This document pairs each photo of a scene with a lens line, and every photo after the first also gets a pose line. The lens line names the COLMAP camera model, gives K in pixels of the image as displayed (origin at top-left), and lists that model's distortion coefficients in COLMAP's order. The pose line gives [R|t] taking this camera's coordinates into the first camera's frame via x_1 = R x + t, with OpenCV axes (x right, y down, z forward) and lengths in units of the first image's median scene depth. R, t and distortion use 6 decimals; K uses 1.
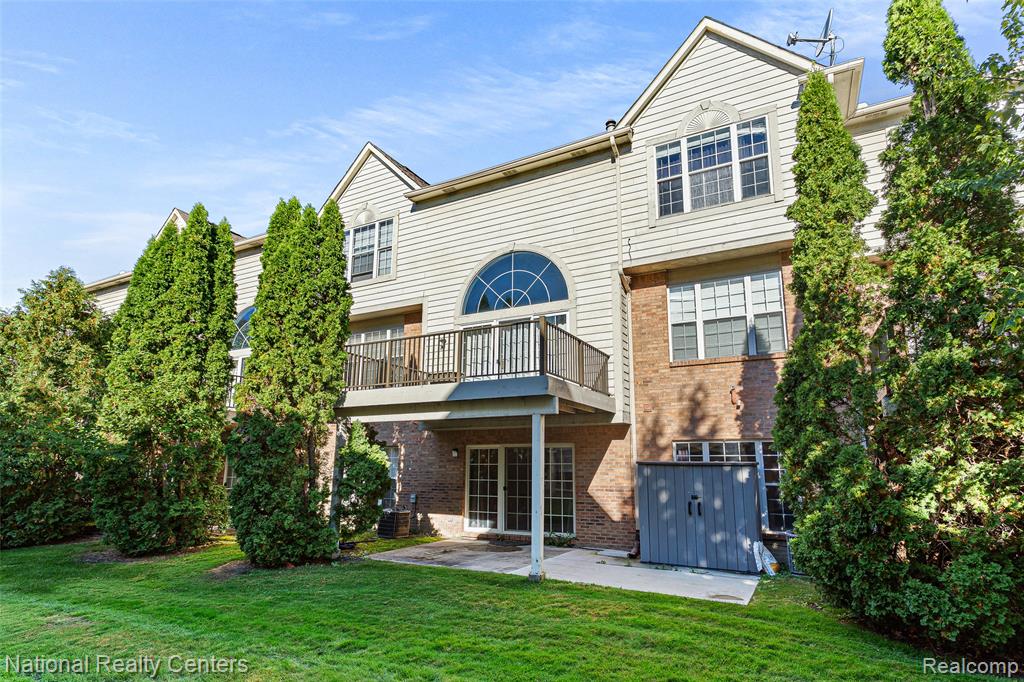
lens RADIAL K [[509.3, 0, 509.9], [0, 509.3, 380.1], [0, 0, 1]] dist [0.037284, 0.000775]
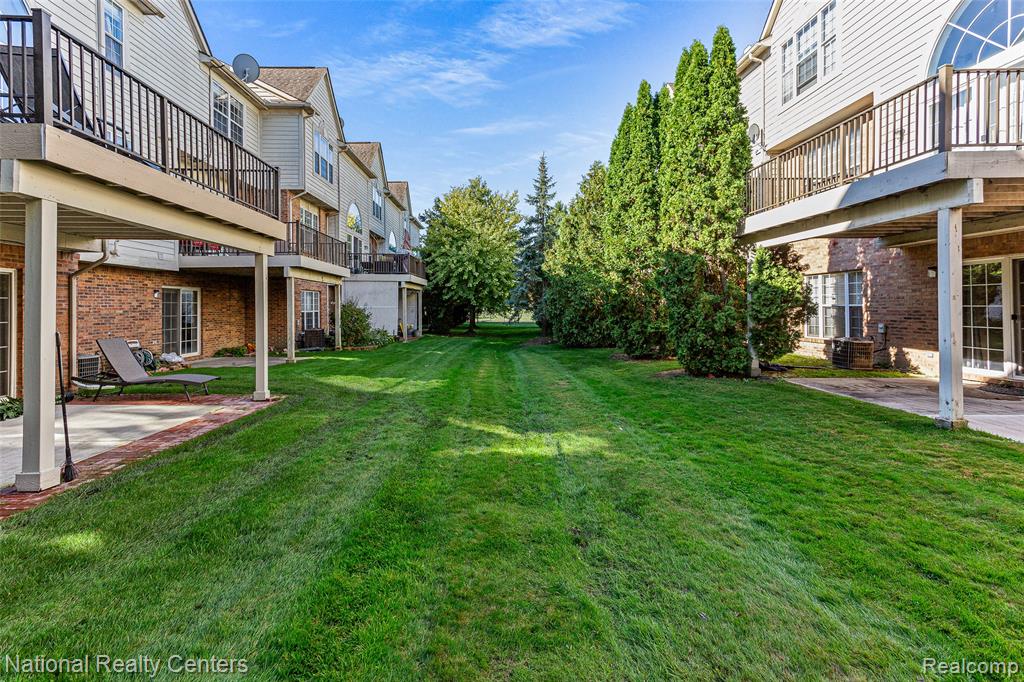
lens RADIAL K [[489.8, 0, 508.8], [0, 489.8, 299.7], [0, 0, 1]] dist [0.029966, 0.000156]
pose [[0.516066, -0.015190, -0.856414, 0.263815], [0.151541, 0.985690, 0.073834, 0.036706], [0.843037, -0.167885, 0.510983, 0.073853]]
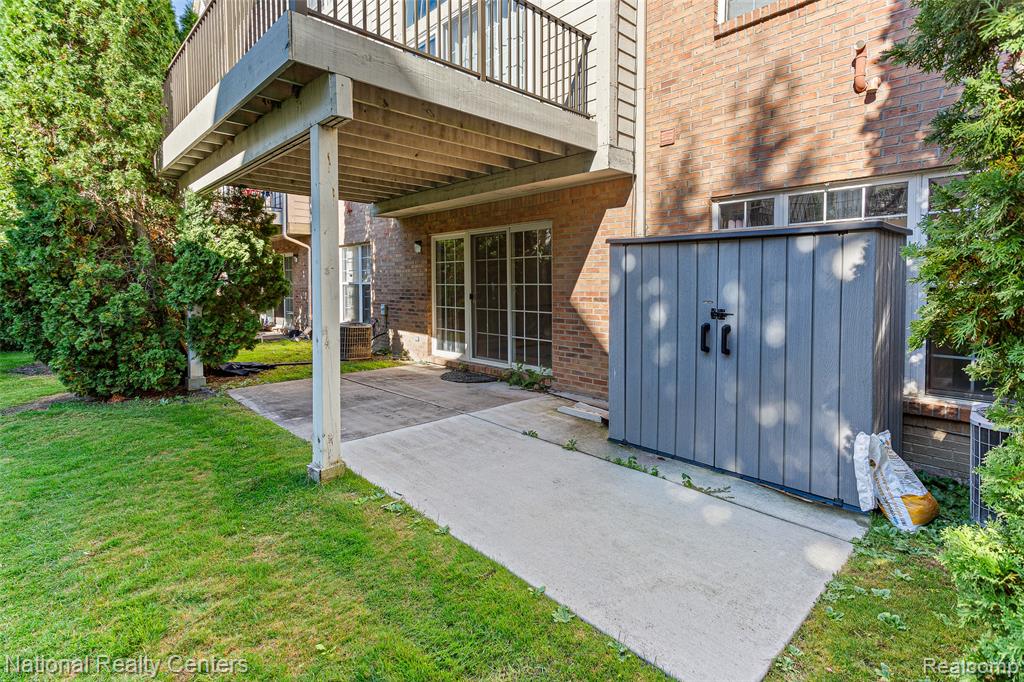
lens RADIAL K [[498.0, 0, 512.8], [0, 498.0, 287.9], [0, 0, 1]] dist [0.038501, 0.000602]
pose [[0.959754, 0.002909, -0.280827, 0.261851], [0.047947, 0.983568, 0.174052, 0.105622], [0.276719, -0.180512, 0.943844, 0.471074]]
